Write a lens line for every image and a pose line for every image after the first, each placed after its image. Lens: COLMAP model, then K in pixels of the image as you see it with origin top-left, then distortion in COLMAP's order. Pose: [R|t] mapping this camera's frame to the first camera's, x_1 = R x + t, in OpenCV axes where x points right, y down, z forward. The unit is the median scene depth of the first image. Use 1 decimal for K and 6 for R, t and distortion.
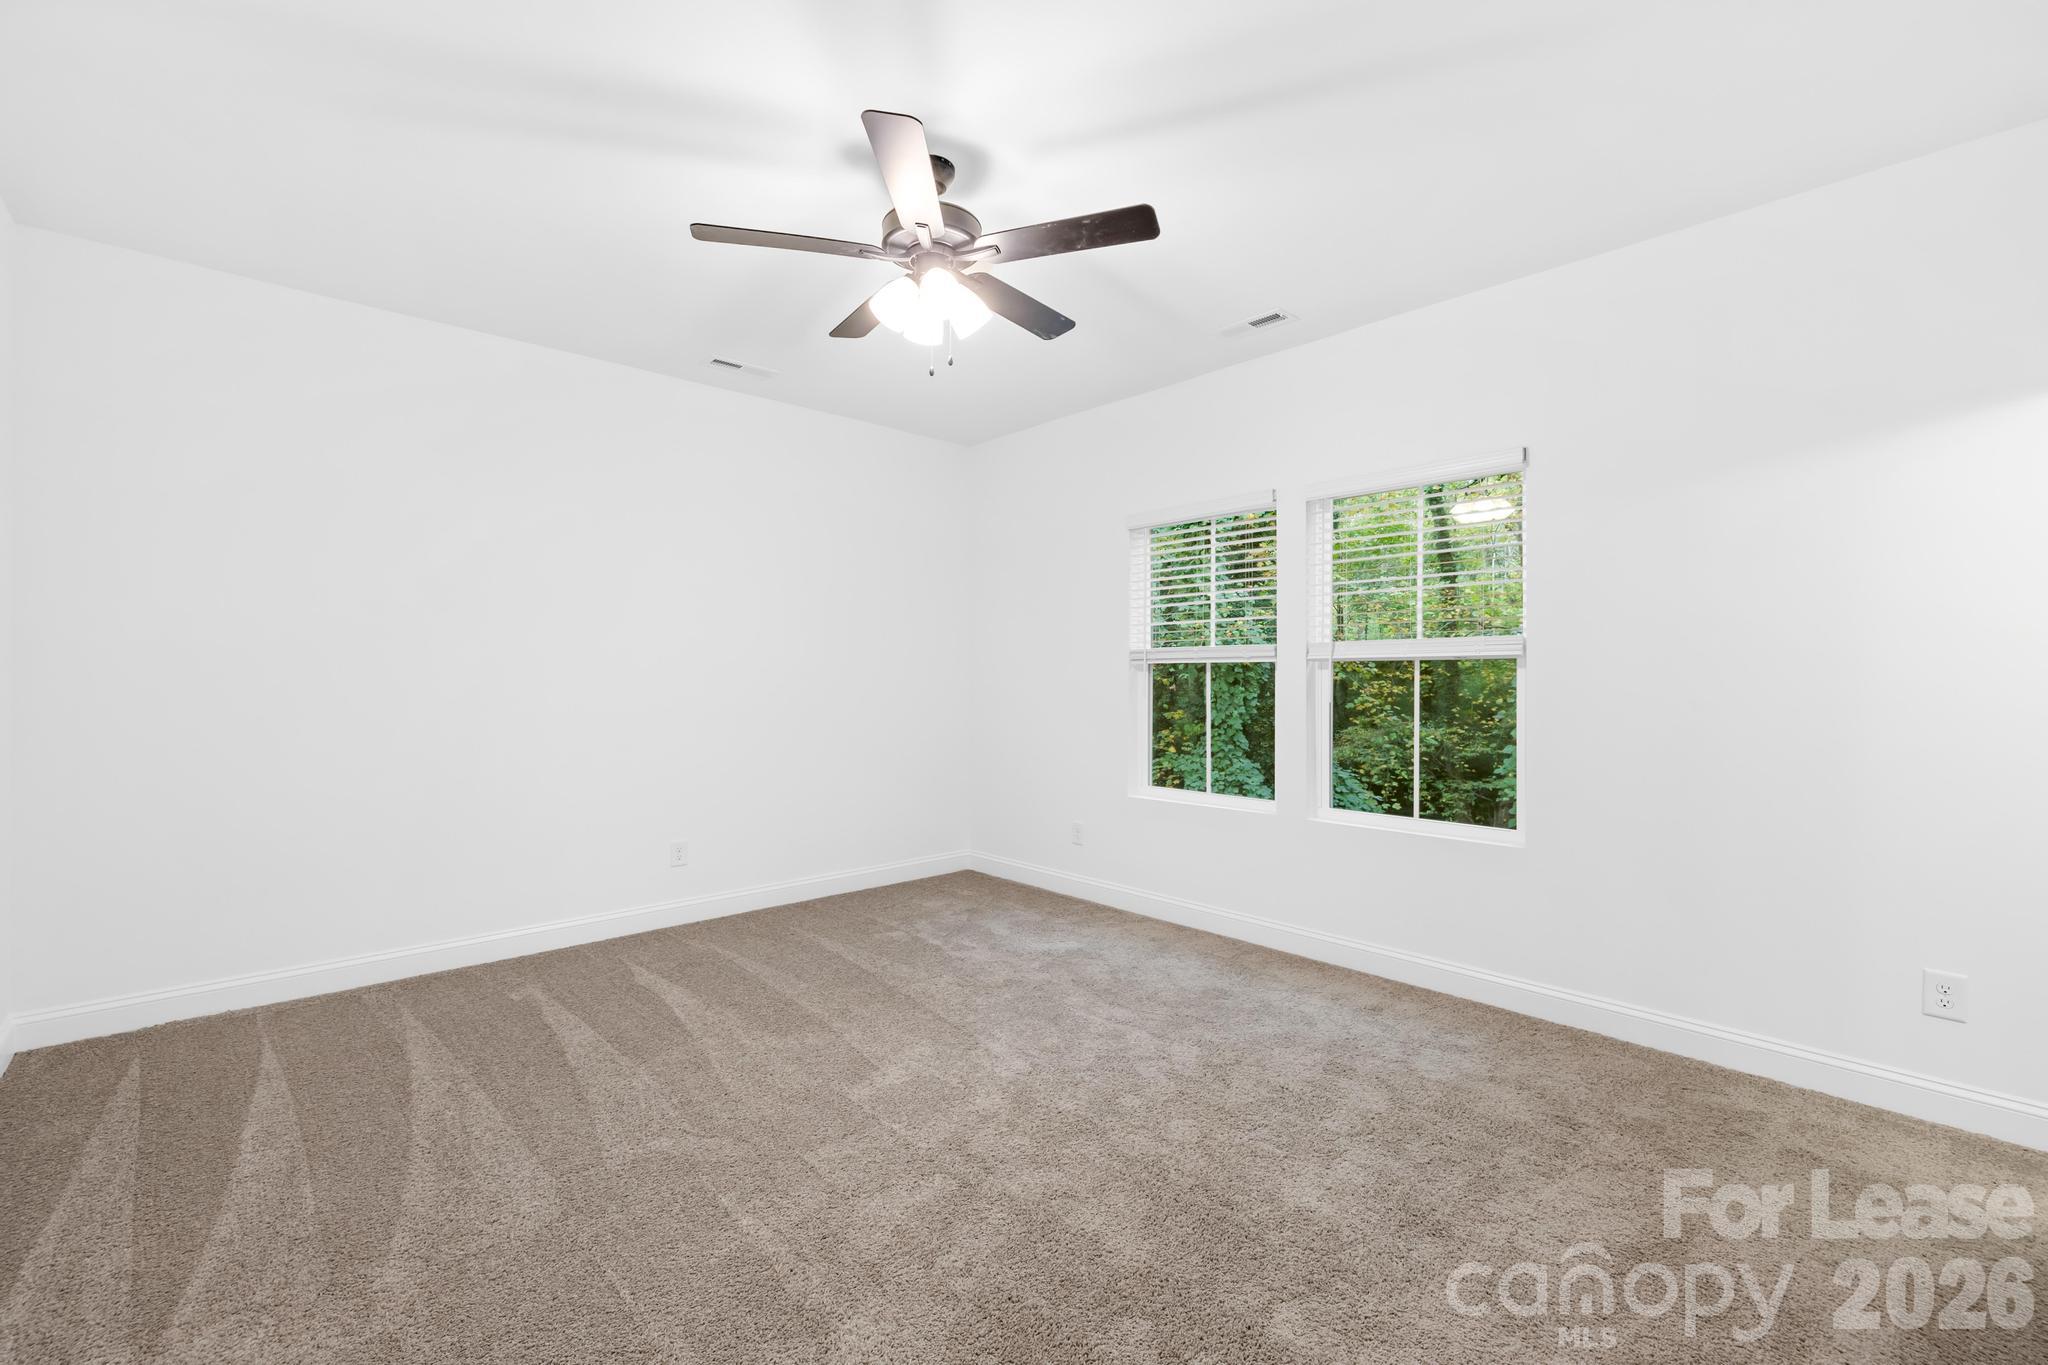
lens RADIAL K [[880.8, 0, 1020.8], [0, 880.8, 678.6], [0, 0, 1]] dist [-0.001410, -0.000075]
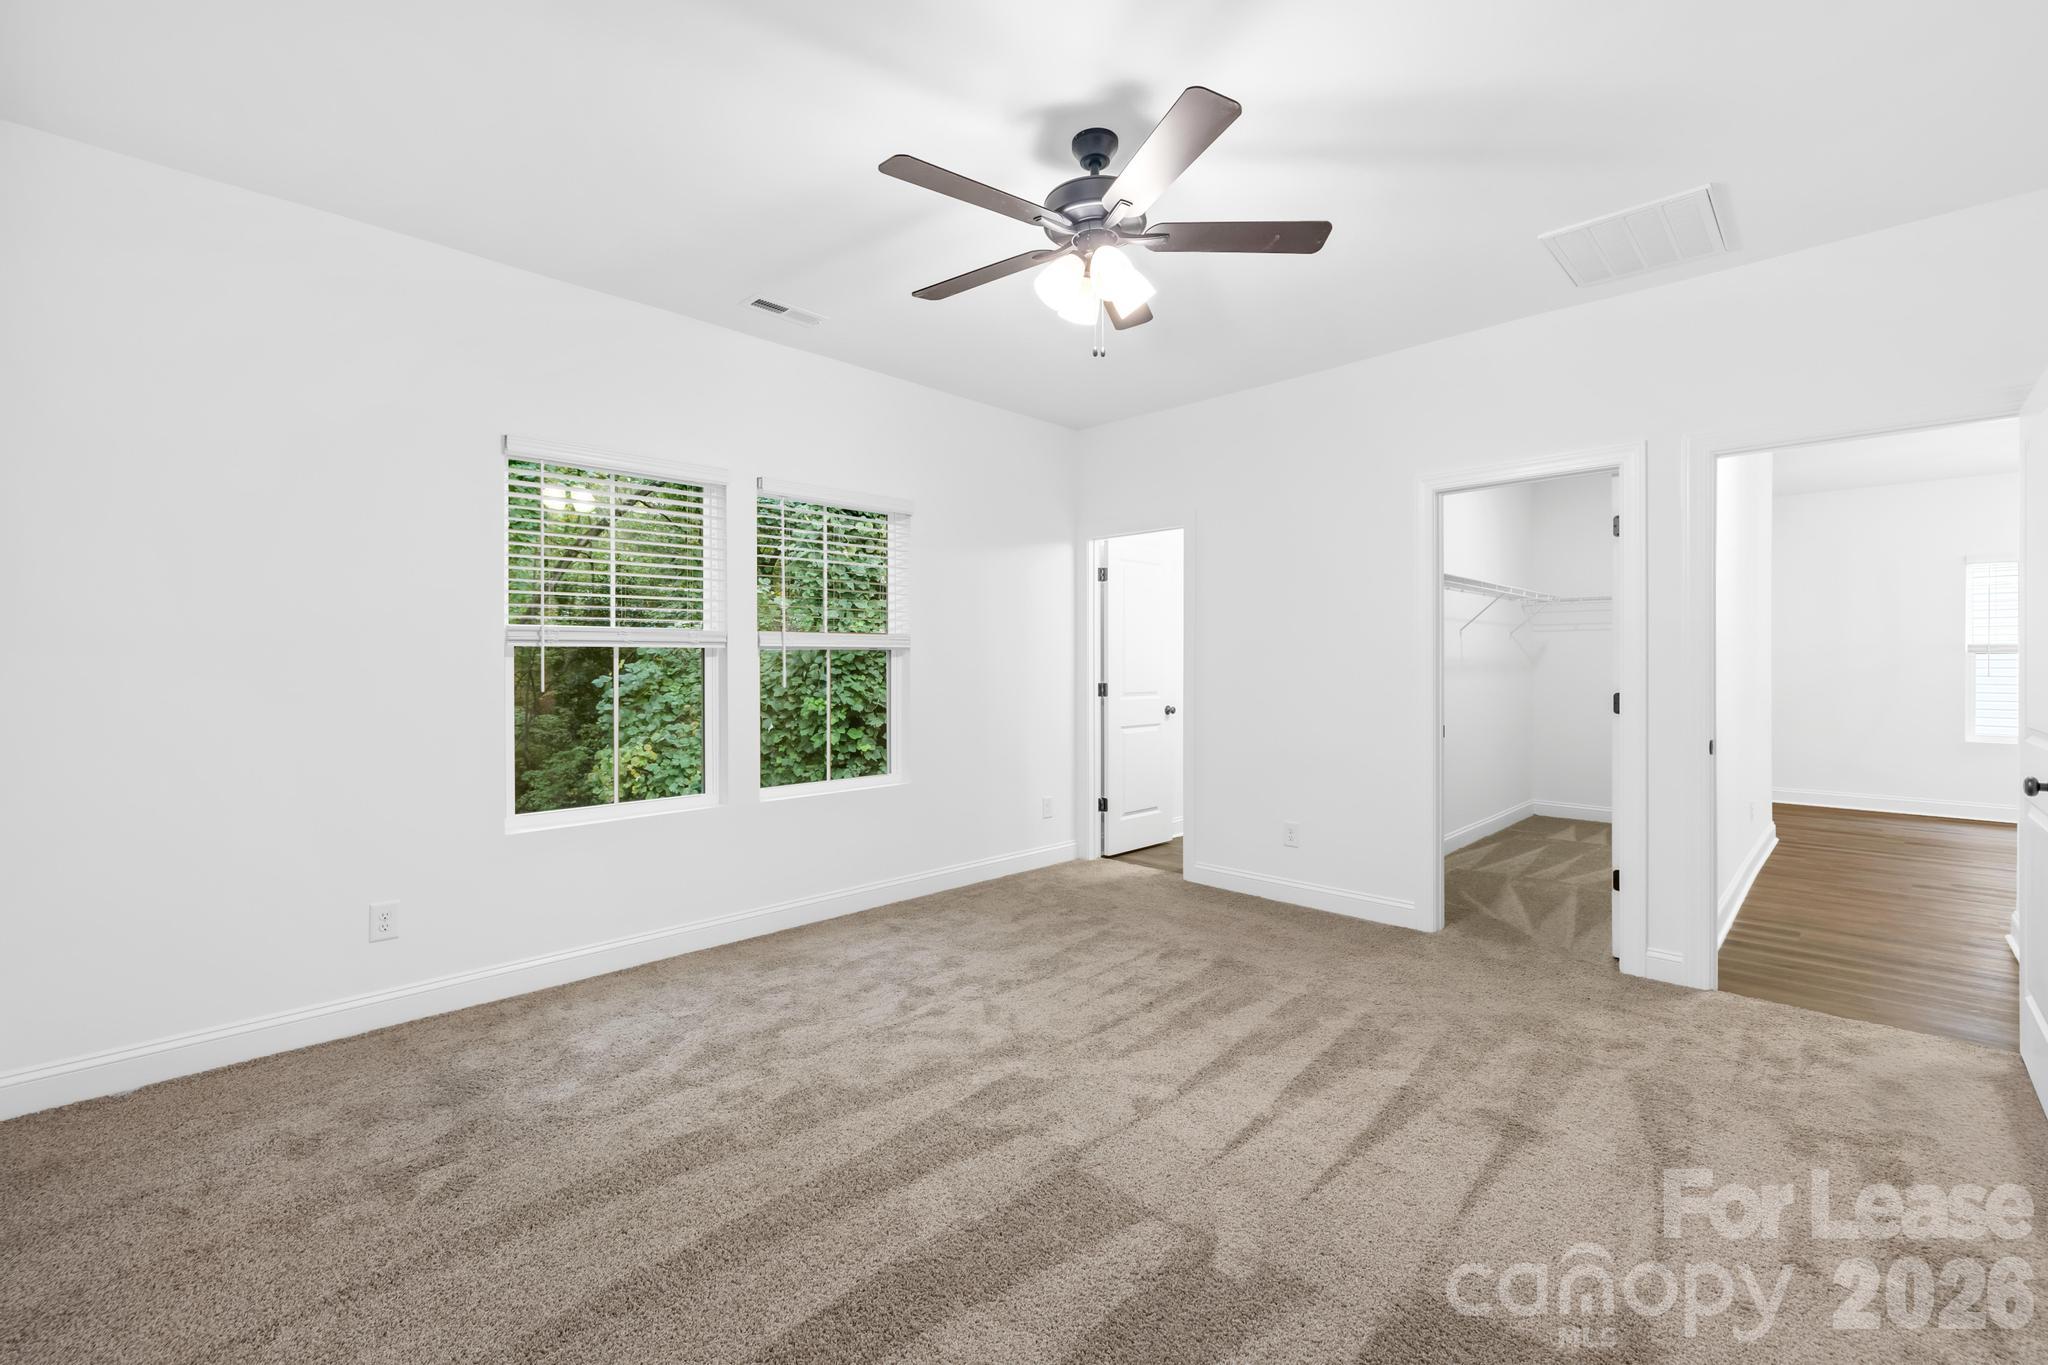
lens RADIAL K [[880.8, 0, 1021.6], [0, 880.8, 667.7], [0, 0, 1]] dist [-0.001410, -0.000075]
pose [[-0.057102, -0.012653, 0.998288, -0.718640], [-0.004005, 0.999915, 0.012444, -0.011711], [-0.998360, -0.003287, -0.057147, 0.750057]]
